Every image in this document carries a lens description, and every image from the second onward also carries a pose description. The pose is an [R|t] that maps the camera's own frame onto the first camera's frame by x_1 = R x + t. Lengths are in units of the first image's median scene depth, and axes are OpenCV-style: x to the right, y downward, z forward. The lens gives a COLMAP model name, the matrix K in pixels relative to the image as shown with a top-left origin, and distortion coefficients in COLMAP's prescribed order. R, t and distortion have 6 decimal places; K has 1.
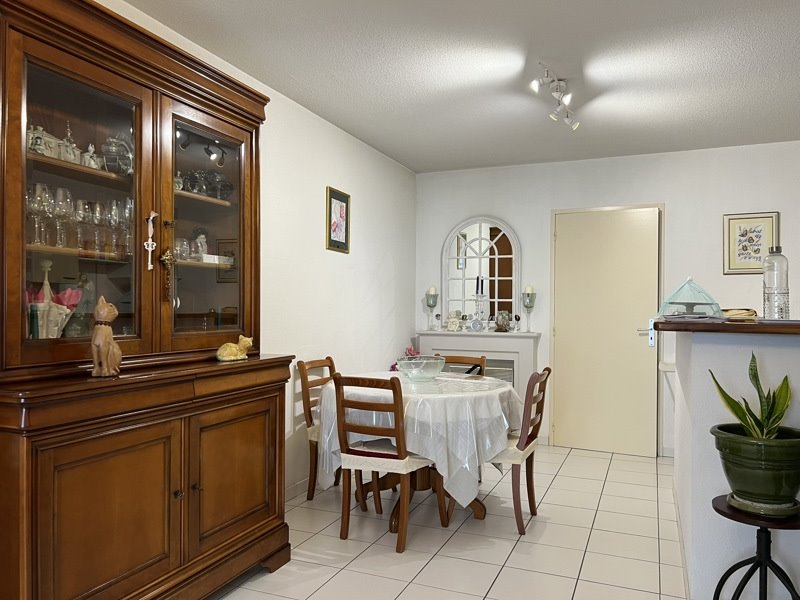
lens RADIAL K [[596.5, 0, 400.8], [0, 596.5, 306.4], [0, 0, 1]] dist [0.086789, -0.120419]
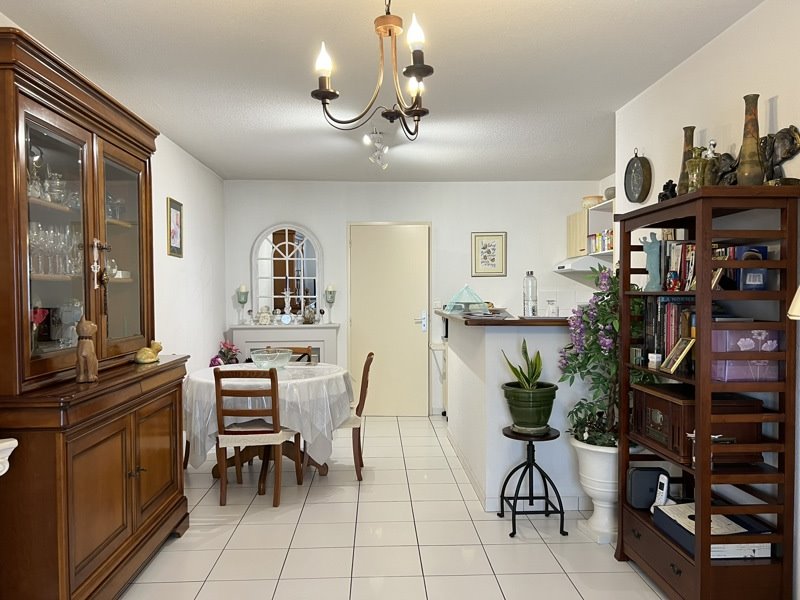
lens RADIAL K [[596.5, 0, 400.8], [0, 596.5, 306.4], [0, 0, 1]] dist [0.086789, -0.120419]
pose [[0.905766, -0.020774, 0.423268, -0.274237], [0.009614, 0.999548, 0.028484, -0.039580], [-0.423669, -0.021730, 0.905557, -0.223711]]
